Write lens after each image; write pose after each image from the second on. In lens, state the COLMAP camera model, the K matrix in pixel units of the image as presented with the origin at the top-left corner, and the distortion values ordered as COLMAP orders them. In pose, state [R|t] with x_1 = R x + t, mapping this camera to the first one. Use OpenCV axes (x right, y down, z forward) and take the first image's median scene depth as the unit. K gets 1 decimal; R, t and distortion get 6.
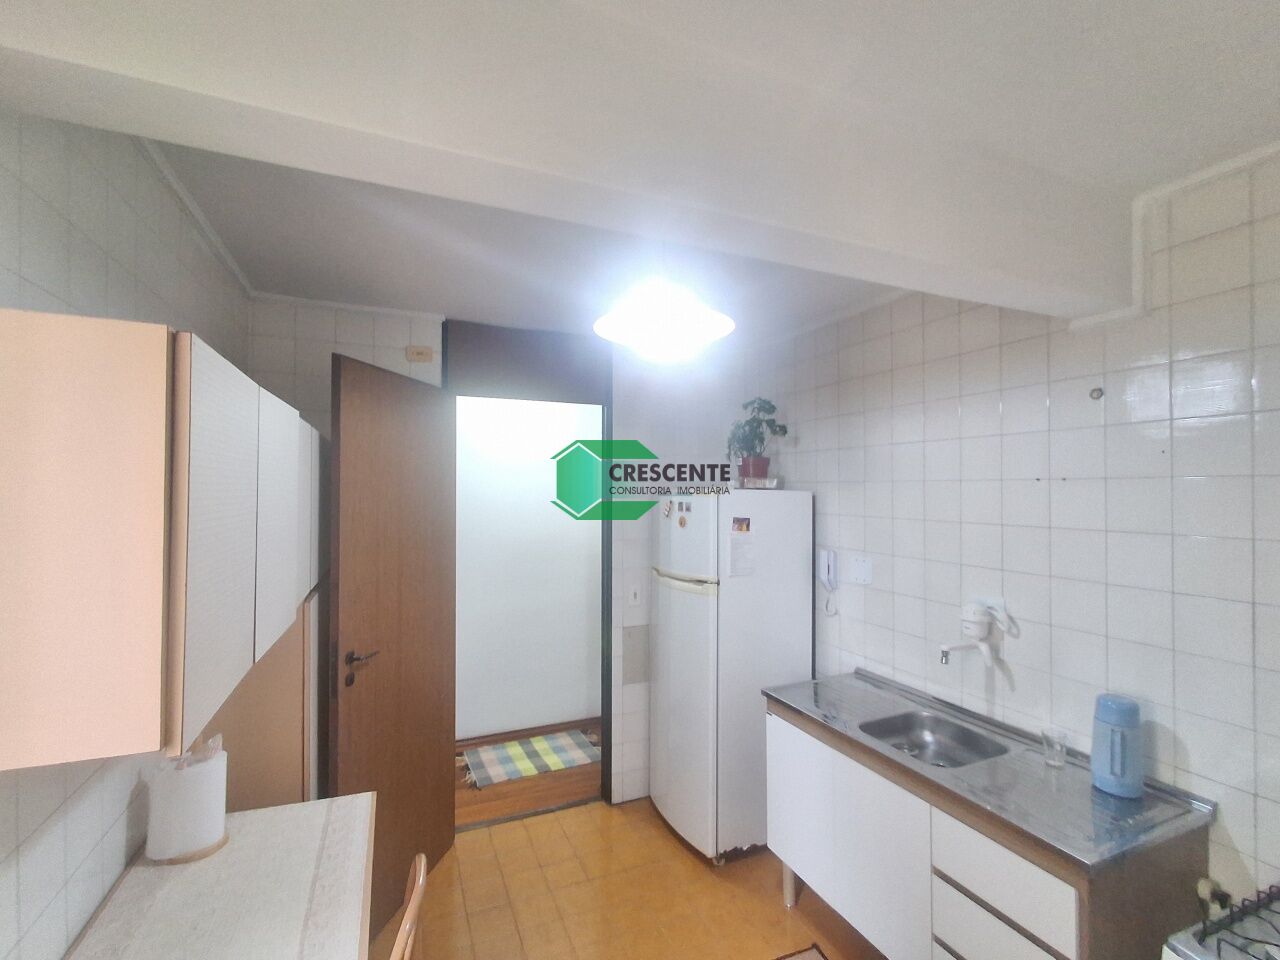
lens RADIAL K [[580.6, 0, 637.9], [0, 580.6, 485.7], [0, 0, 1]] dist [-0.014383, 0.014122]
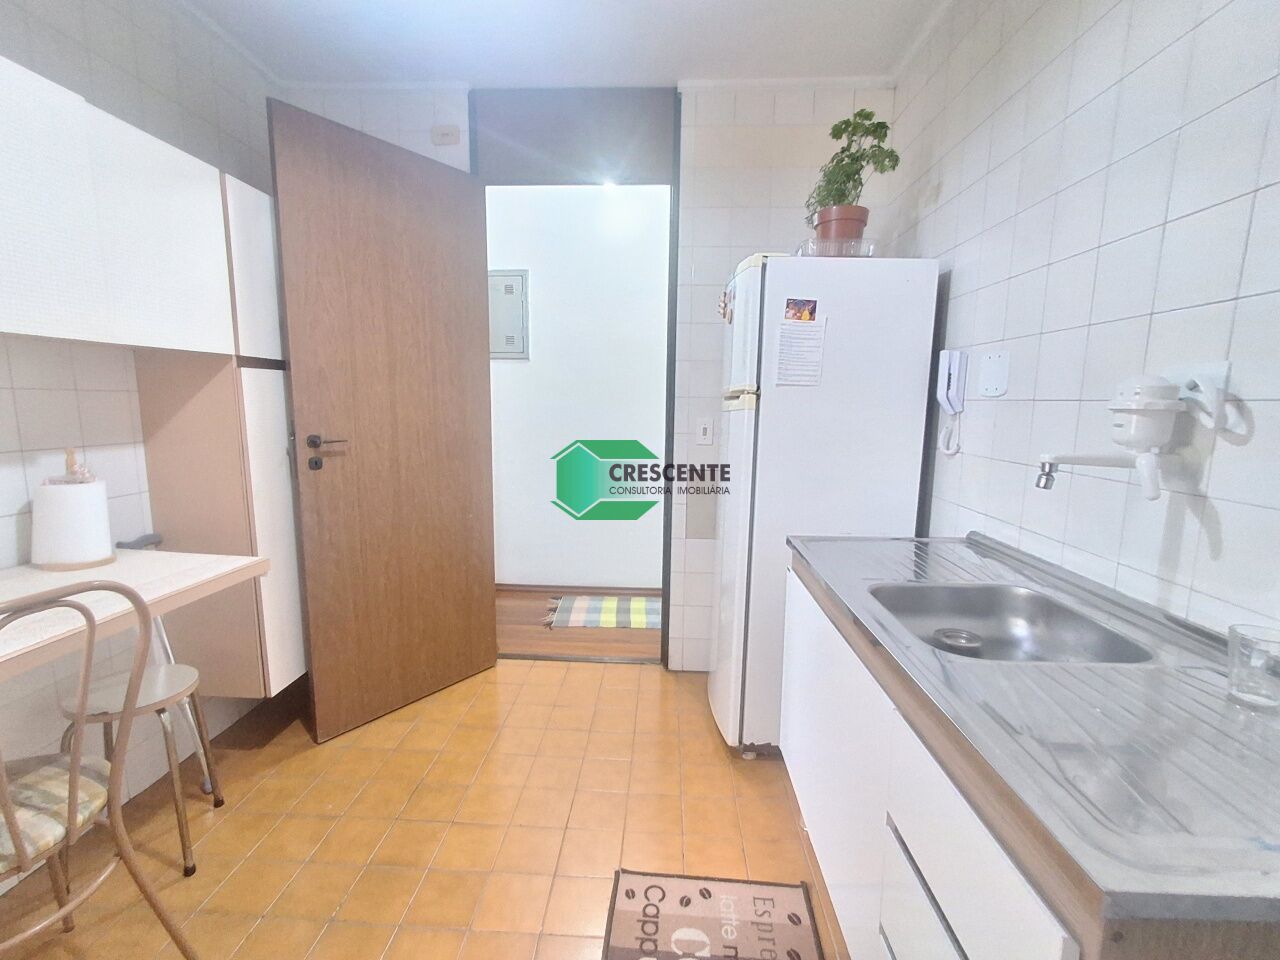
lens RADIAL K [[580.6, 0, 637.9], [0, 580.6, 485.7], [0, 0, 1]] dist [-0.014383, 0.014122]
pose [[0.897472, 0.071511, -0.435236, 0.326465], [-0.005557, 0.988524, 0.150961, 0.174252], [0.441036, -0.133065, 0.887570, 0.290238]]
